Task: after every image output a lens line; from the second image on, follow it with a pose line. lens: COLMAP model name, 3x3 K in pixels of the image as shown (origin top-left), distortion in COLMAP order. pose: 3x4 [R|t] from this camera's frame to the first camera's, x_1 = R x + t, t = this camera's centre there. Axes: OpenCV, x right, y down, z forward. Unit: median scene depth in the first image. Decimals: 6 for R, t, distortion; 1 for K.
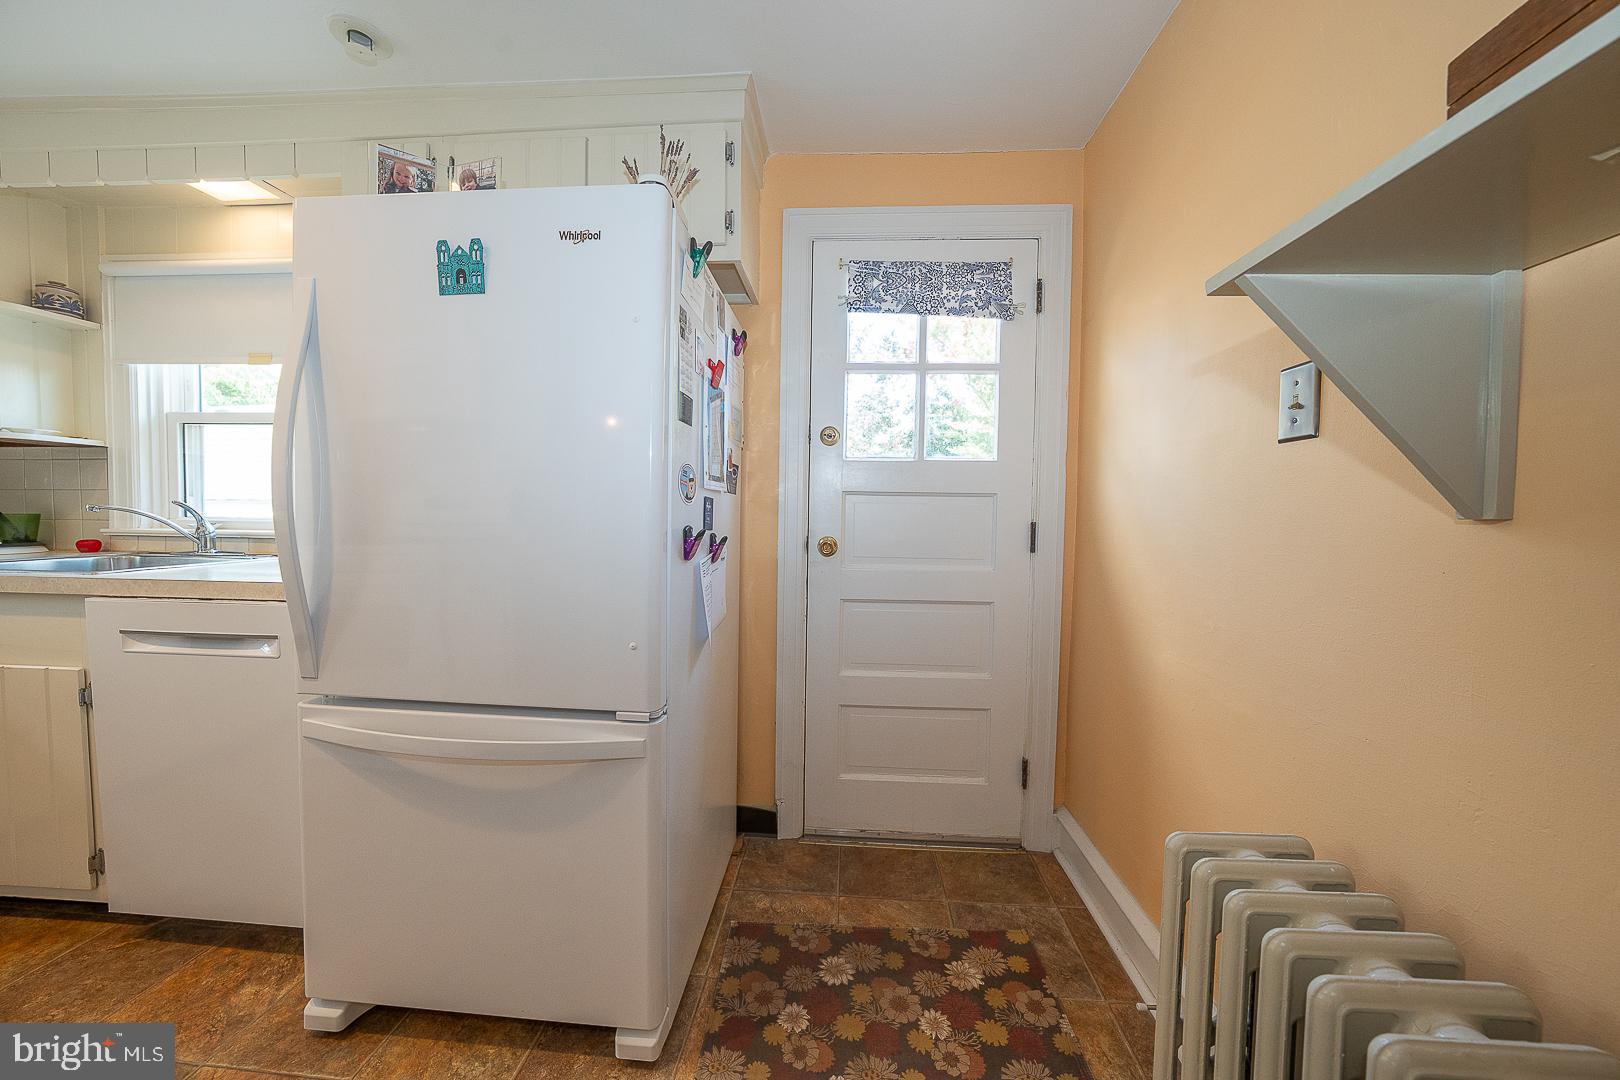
lens RADIAL K [[562.7, 0, 810.0], [0, 562.7, 540.0], [0, 0, 1]] dist [-0.000398, -0.000027]
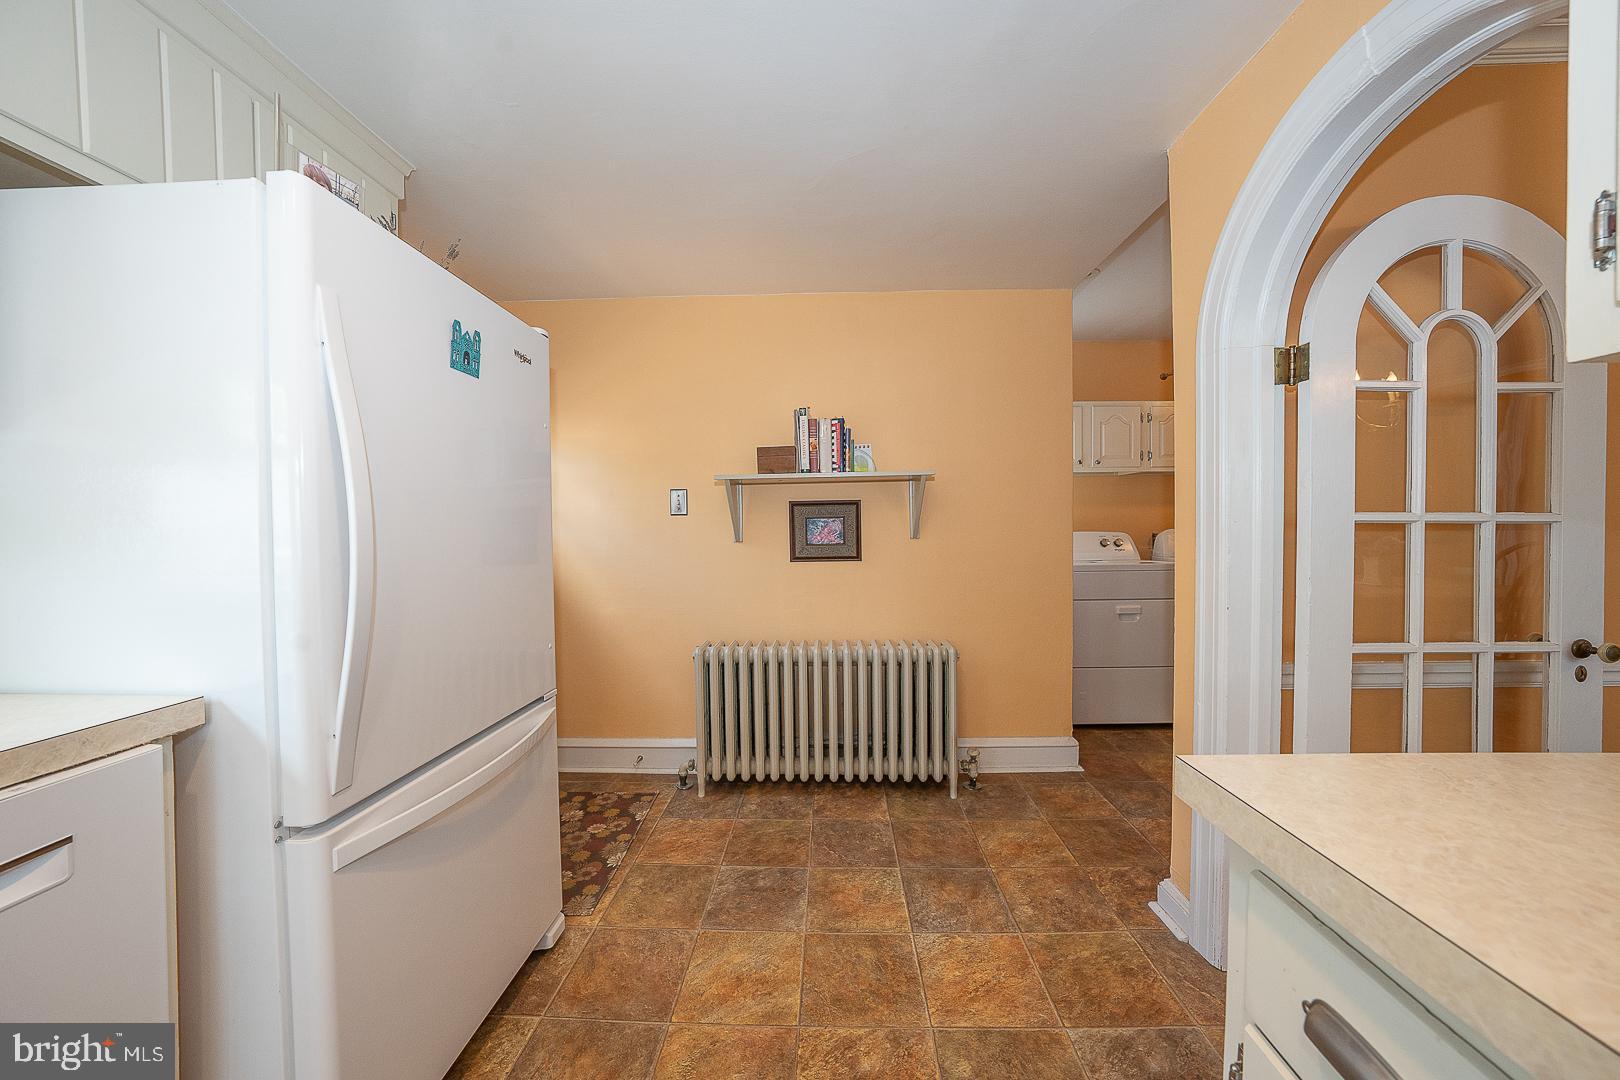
lens RADIAL K [[562.7, 0, 810.0], [0, 562.7, 540.0], [0, 0, 1]] dist [-0.000398, -0.000027]
pose [[-0.037636, -0.027085, 0.998924, -1.776710], [0.043250, 0.998652, 0.028707, -0.106880], [-0.998355, 0.044284, -0.036414, 0.369969]]
